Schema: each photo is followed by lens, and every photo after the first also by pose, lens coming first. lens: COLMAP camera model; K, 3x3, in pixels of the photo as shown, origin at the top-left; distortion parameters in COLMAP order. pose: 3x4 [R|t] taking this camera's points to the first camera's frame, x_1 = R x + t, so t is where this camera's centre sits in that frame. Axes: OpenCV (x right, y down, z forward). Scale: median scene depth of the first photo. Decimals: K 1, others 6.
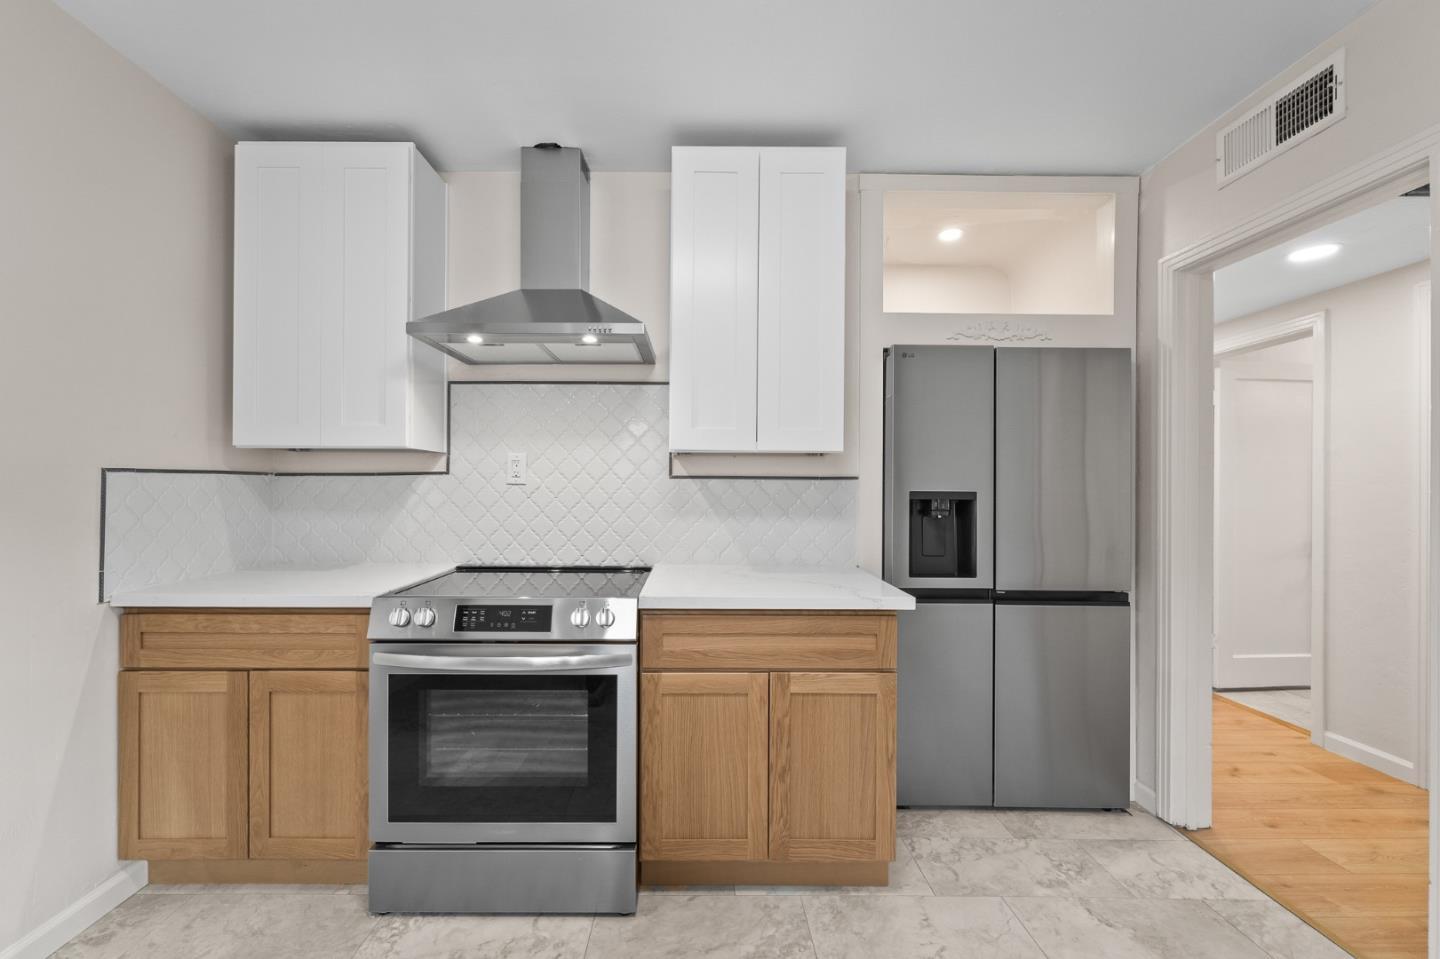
lens RADIAL K [[590.1, 0, 691.6], [0, 590.1, 487.9], [0, 0, 1]] dist [0.001587, -0.000508]
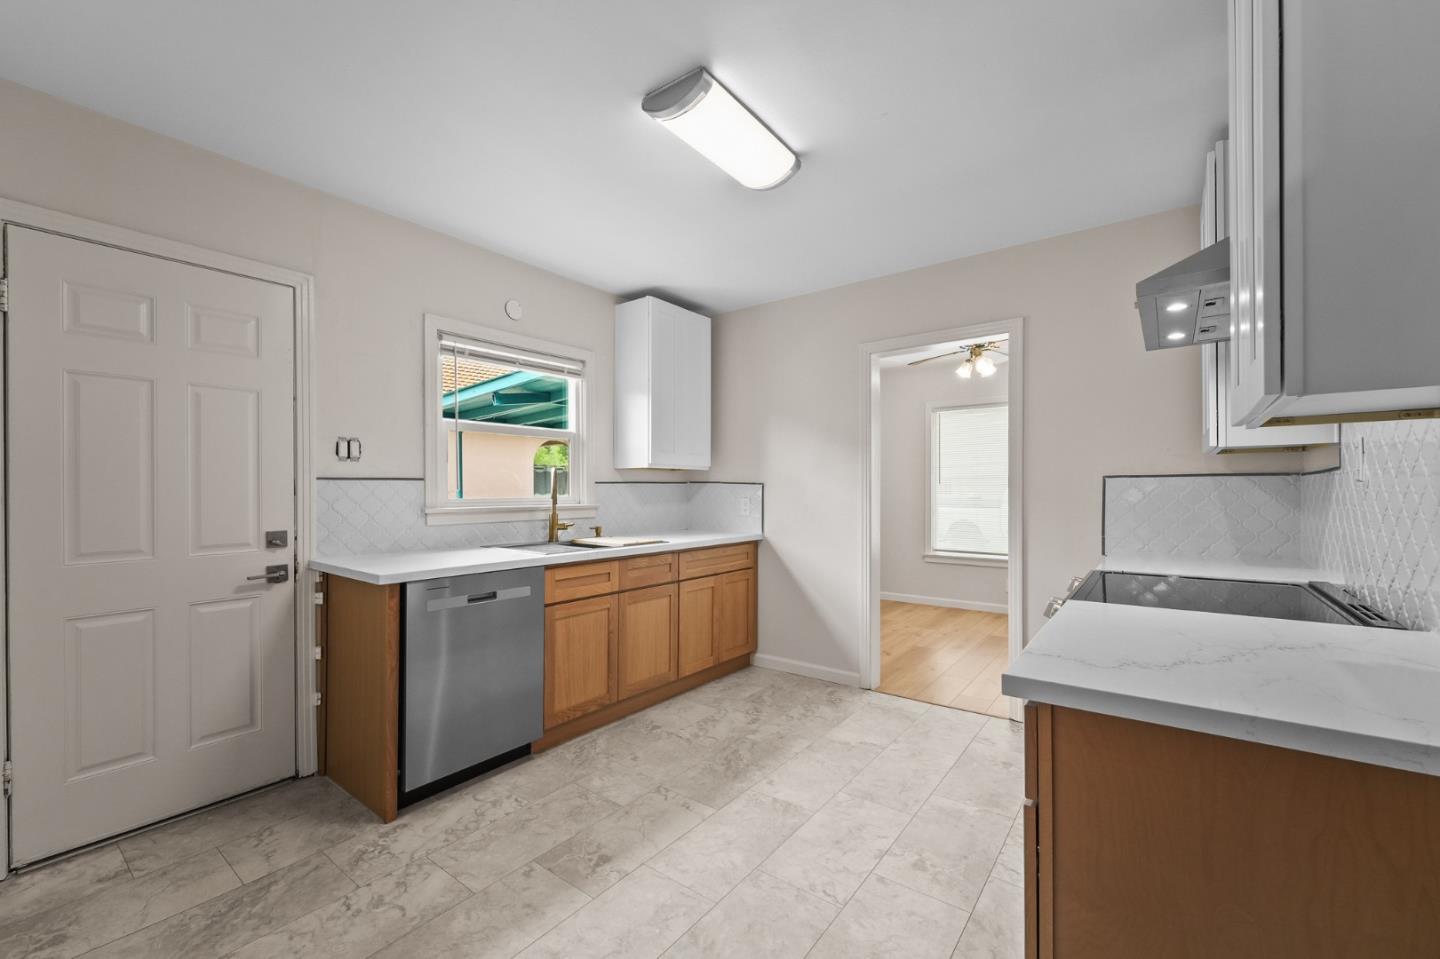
lens RADIAL K [[590.1, 0, 716.9], [0, 590.1, 484.6], [0, 0, 1]] dist [0.001587, -0.000508]
pose [[-0.612057, -0.009207, -0.790760, 0.785952], [-0.001758, 0.999946, -0.010282, 0.008008], [0.790812, -0.004902, -0.612040, 0.883041]]
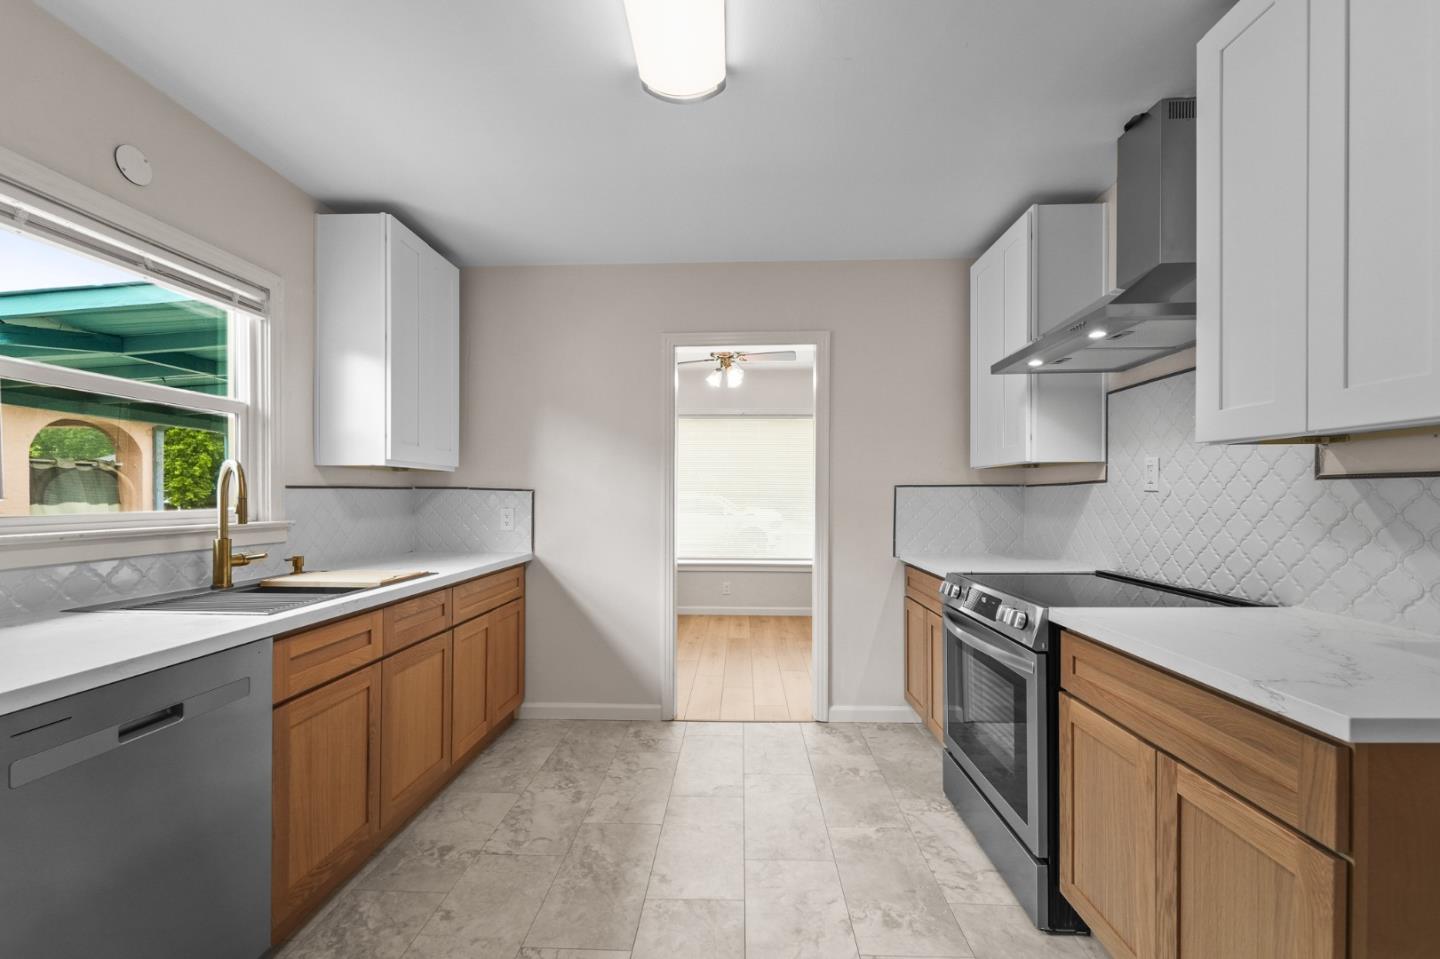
lens RADIAL K [[590.1, 0, 723.1], [0, 590.1, 495.2], [0, 0, 1]] dist [0.001587, -0.000508]
pose [[-0.039979, -0.005226, -0.999187, 0.694951], [-0.000858, 0.999986, -0.005196, 0.005639], [0.999200, 0.000649, -0.039983, 0.399599]]
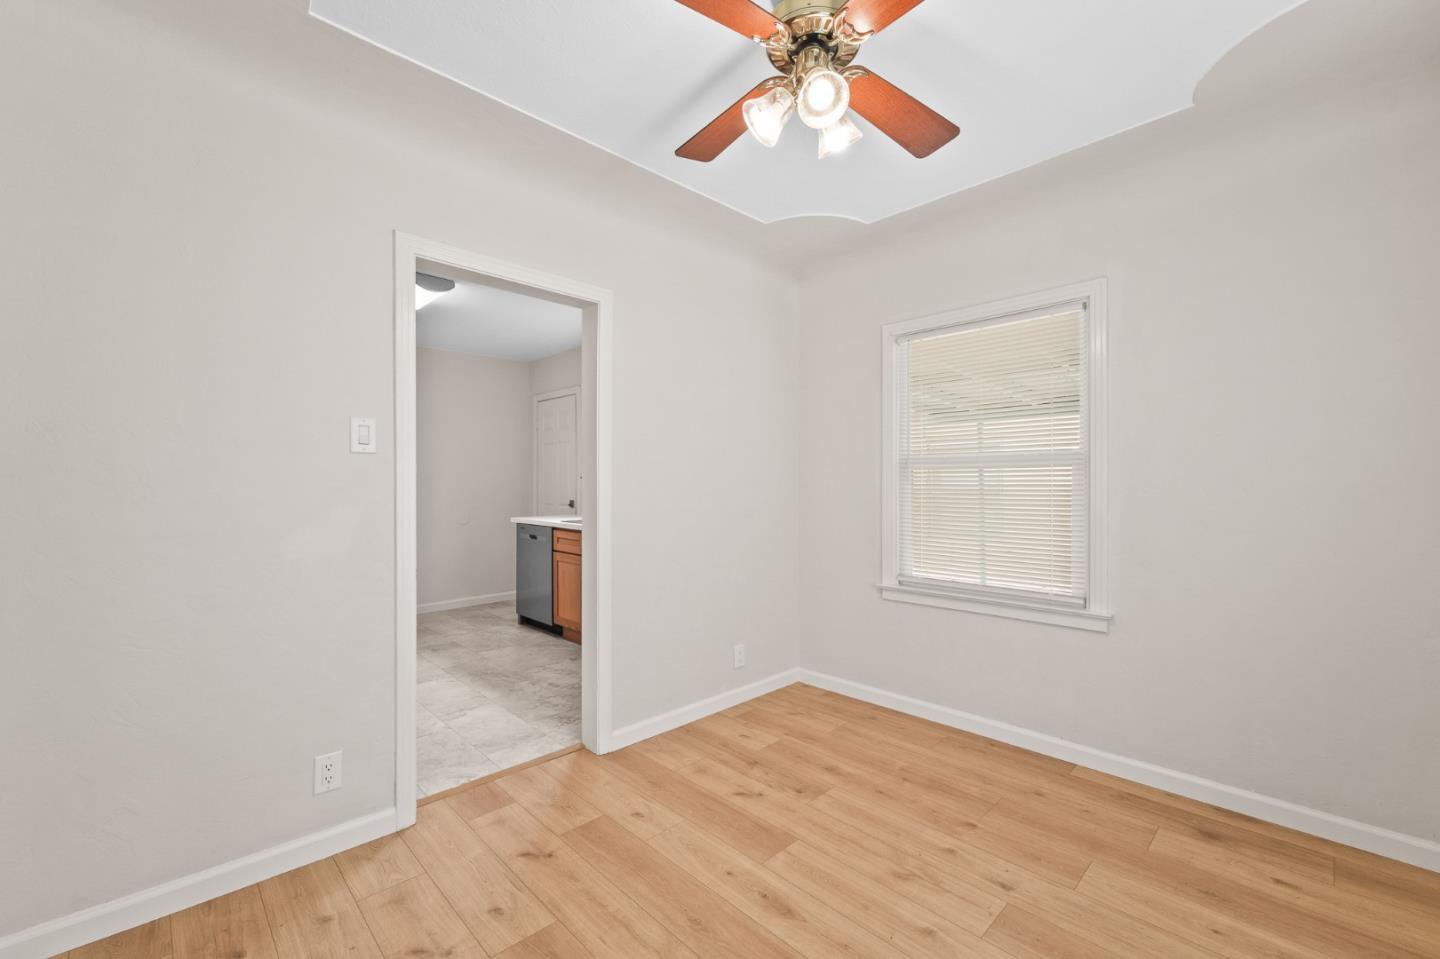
lens RADIAL K [[590.1, 0, 718.9], [0, 590.1, 479.4], [0, 0, 1]] dist [0.001587, -0.000508]
pose [[-0.692798, -0.001511, 0.721130, -1.874403], [-0.000792, 0.999999, 0.001334, -0.010424], [-0.721131, 0.000353, -0.692799, 0.883533]]
